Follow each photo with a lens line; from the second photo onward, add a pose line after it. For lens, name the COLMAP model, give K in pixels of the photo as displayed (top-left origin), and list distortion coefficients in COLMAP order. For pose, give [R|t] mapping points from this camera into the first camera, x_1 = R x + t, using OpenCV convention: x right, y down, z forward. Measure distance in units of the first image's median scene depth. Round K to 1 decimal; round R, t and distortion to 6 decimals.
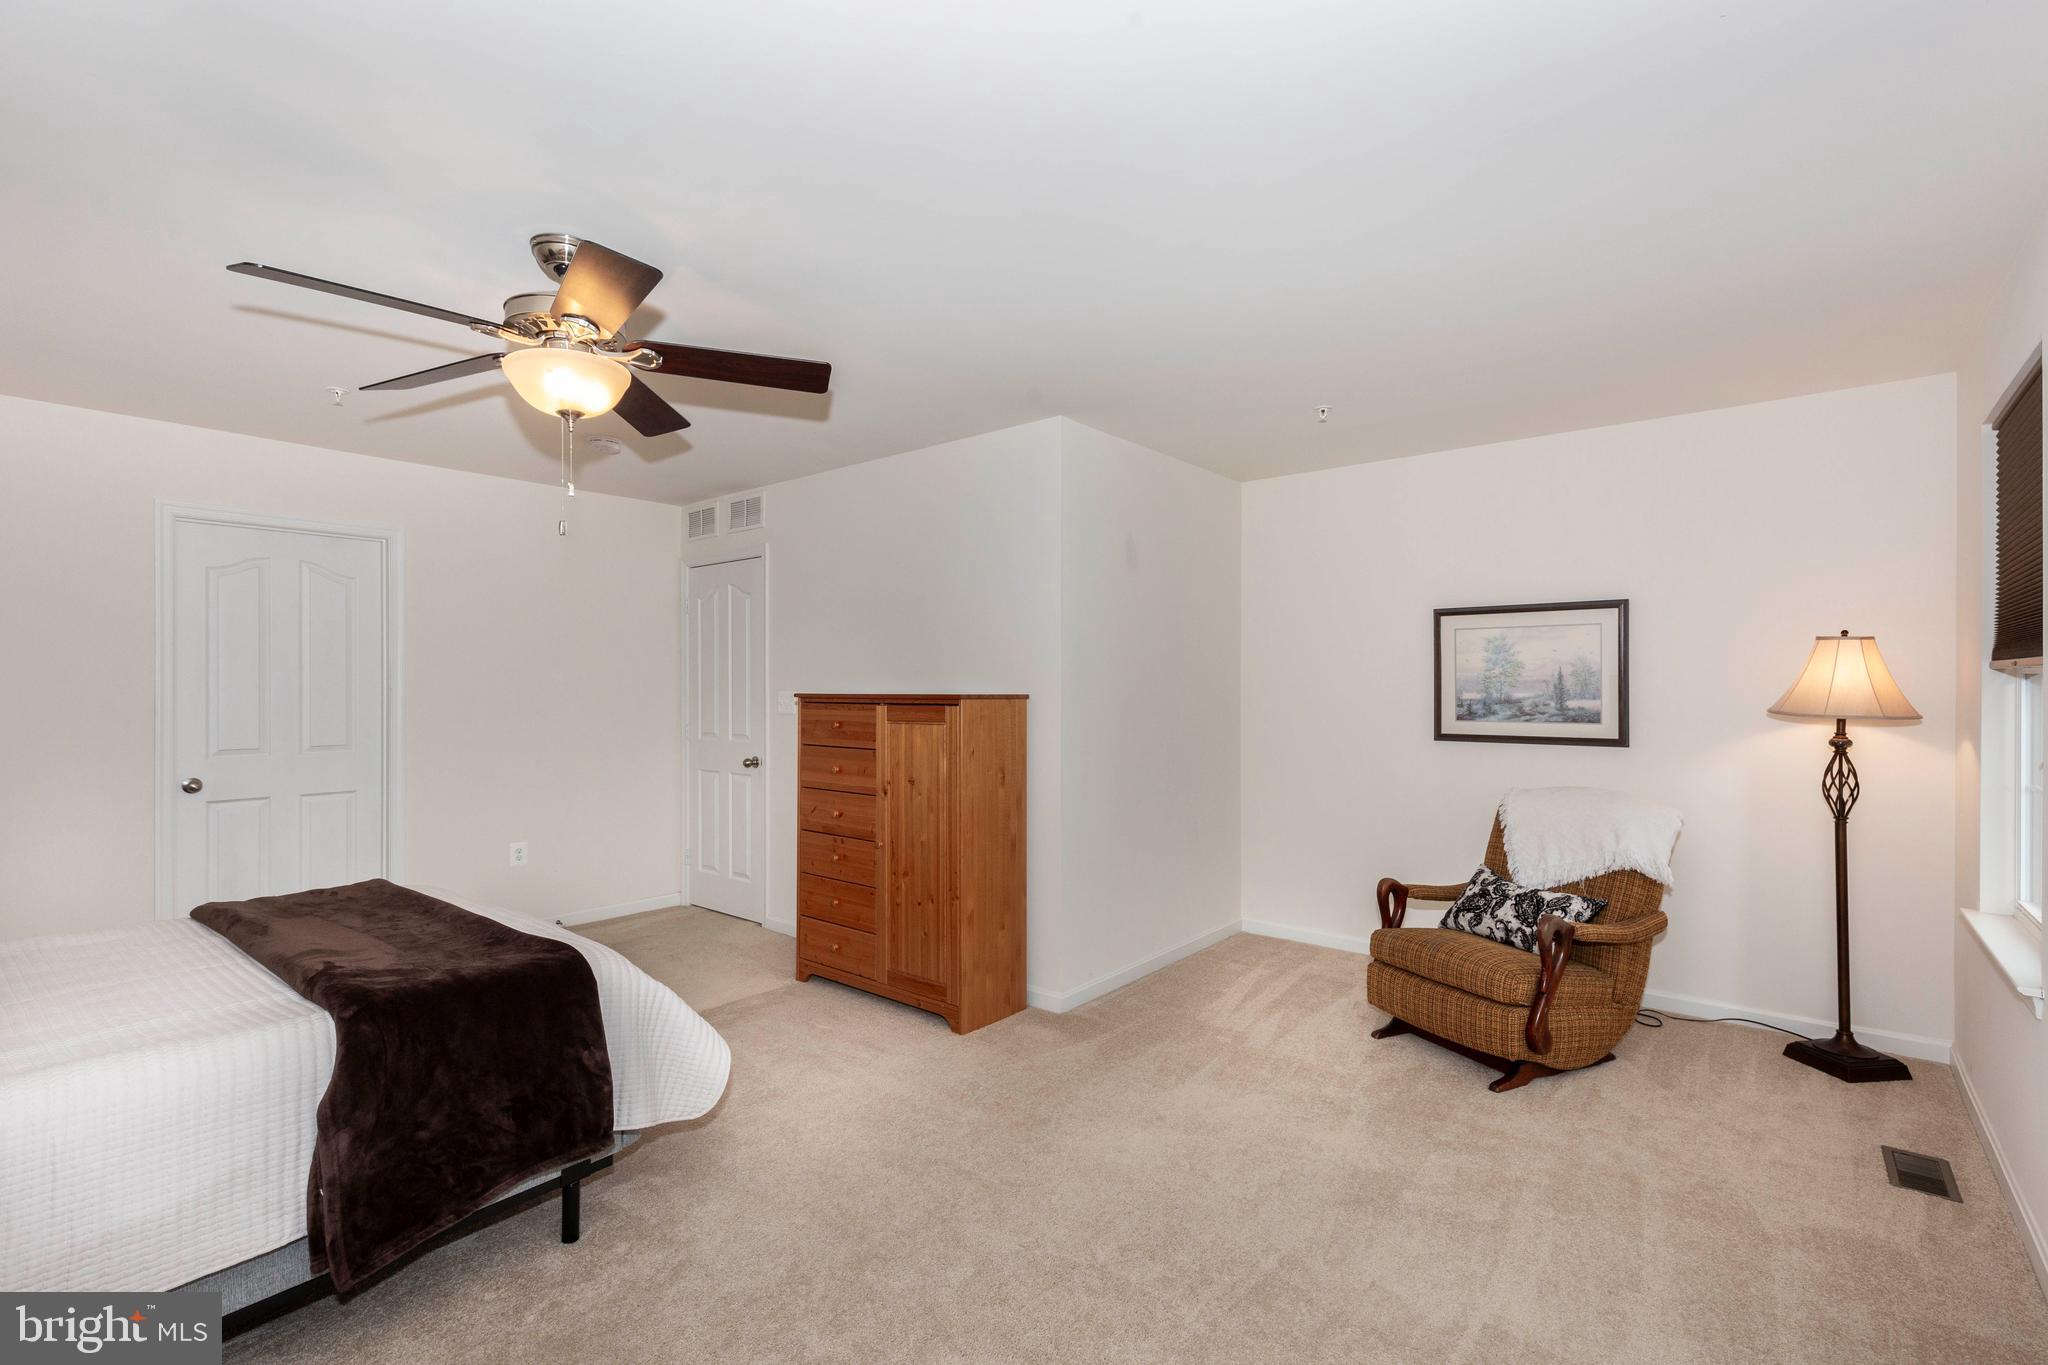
lens RADIAL K [[920.0, 0, 1012.0], [0, 920.0, 689.6], [0, 0, 1]] dist [0.005137, -0.000377]
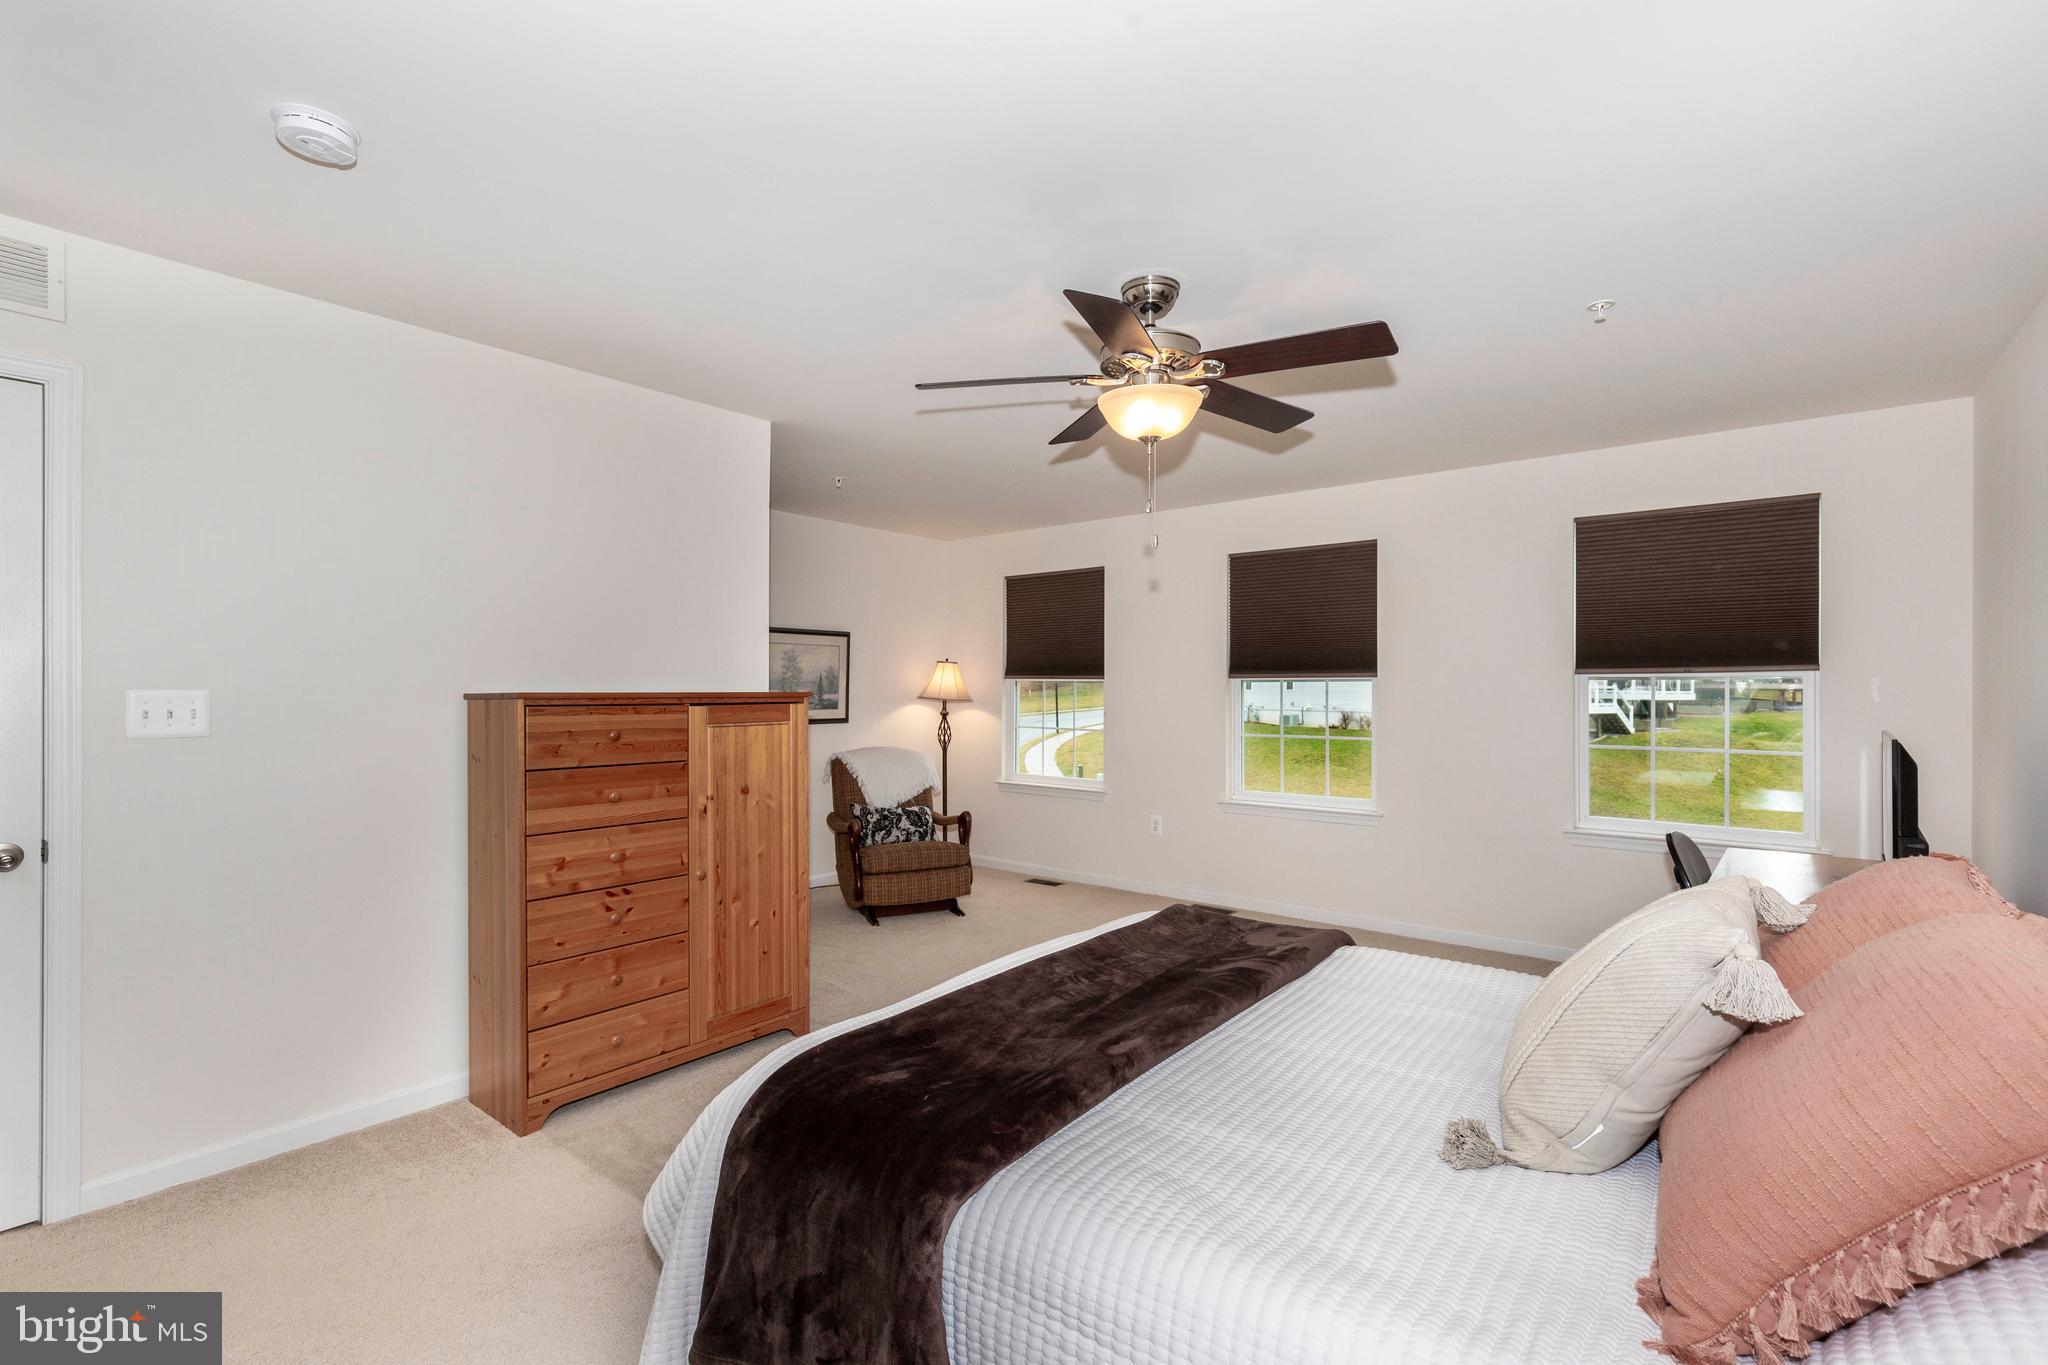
lens RADIAL K [[920.0, 0, 1012.0], [0, 920.0, 689.6], [0, 0, 1]] dist [0.005137, -0.000377]
pose [[-0.001205, -0.001984, 0.999997, -0.979144], [0.001278, 0.999997, 0.001986, 0.001040], [-0.999998, 0.001280, -0.001203, 0.727890]]
